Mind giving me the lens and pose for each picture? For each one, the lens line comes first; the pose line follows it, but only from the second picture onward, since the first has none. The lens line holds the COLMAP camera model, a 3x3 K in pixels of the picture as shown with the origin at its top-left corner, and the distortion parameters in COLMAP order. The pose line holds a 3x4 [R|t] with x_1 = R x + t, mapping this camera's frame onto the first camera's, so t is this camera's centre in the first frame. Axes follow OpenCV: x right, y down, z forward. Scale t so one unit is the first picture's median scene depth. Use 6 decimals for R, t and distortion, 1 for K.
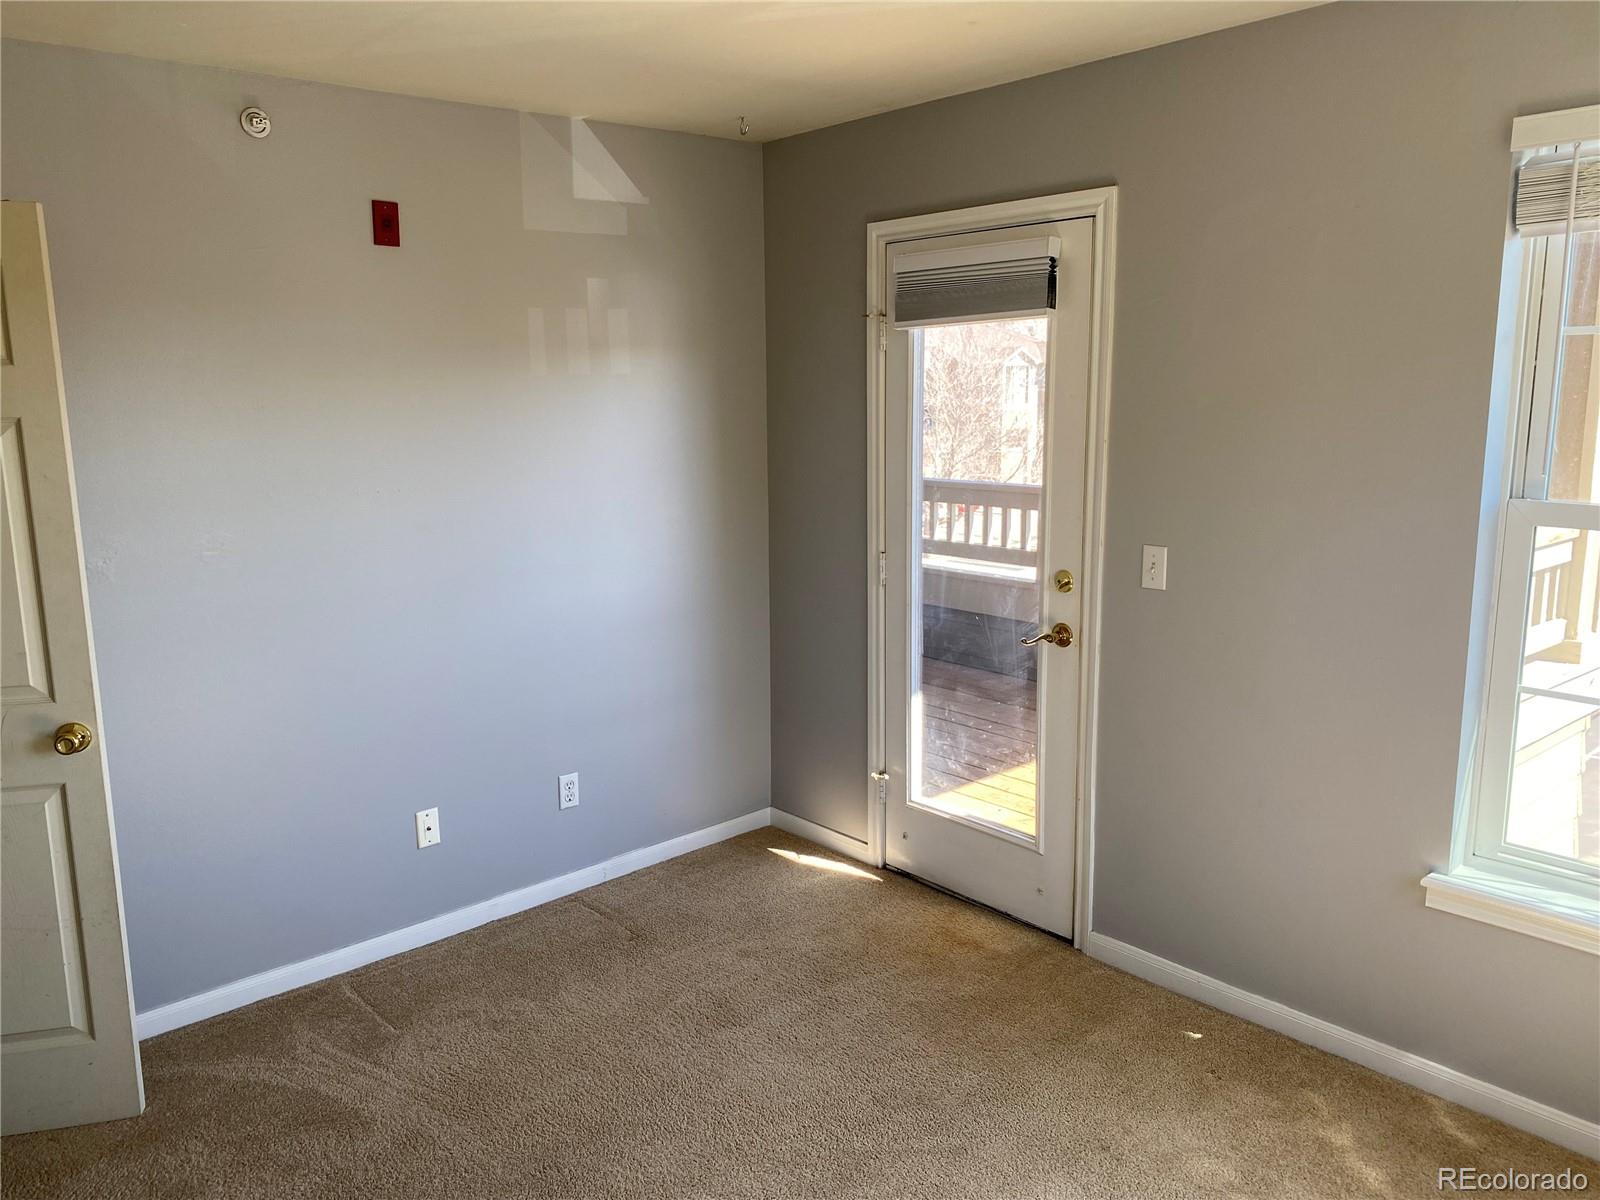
lens RADIAL K [[1209.8, 0, 803.4], [0, 1209.8, 593.9], [0, 0, 1]] dist [0.011108, -0.000201]
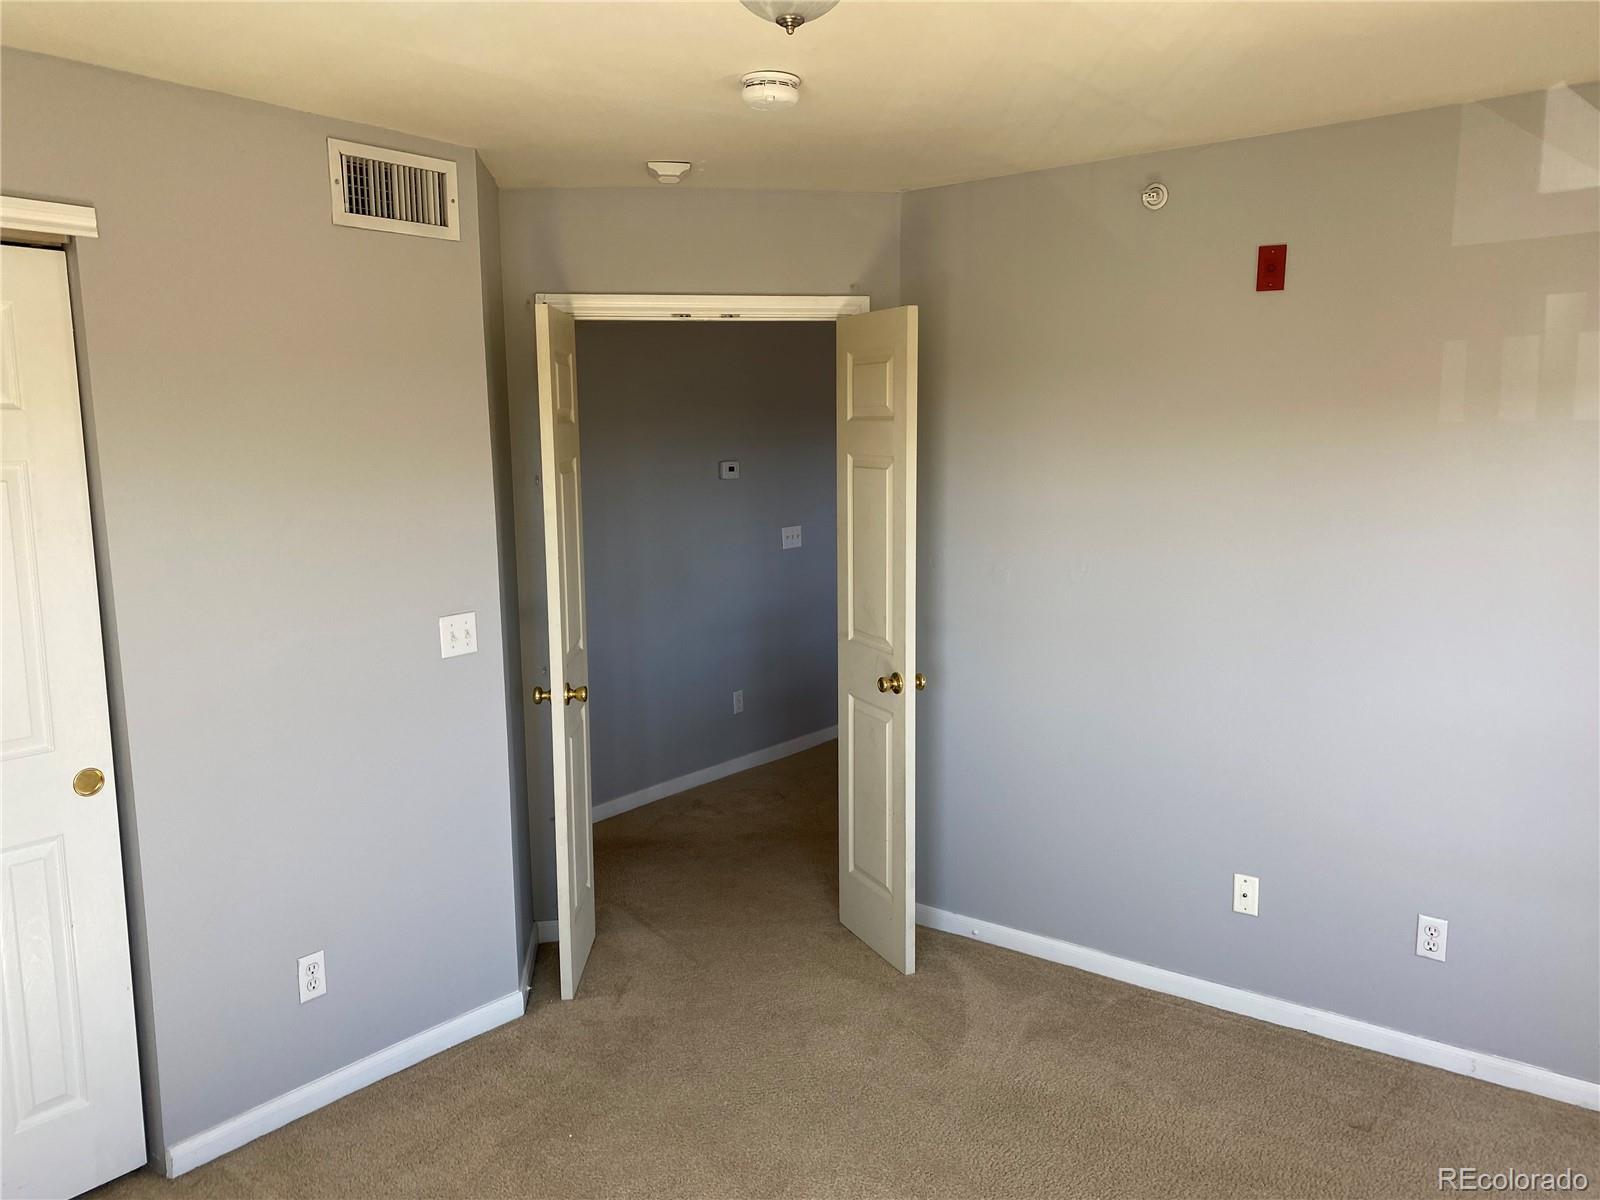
lens RADIAL K [[1209.8, 0, 803.4], [0, 1209.8, 593.9], [0, 0, 1]] dist [0.011108, -0.000201]
pose [[0.183786, 0.146666, -0.971963, 0.520717], [-0.168801, 0.978826, 0.115784, -0.090658], [0.968364, 0.142789, 0.204652, 0.434604]]
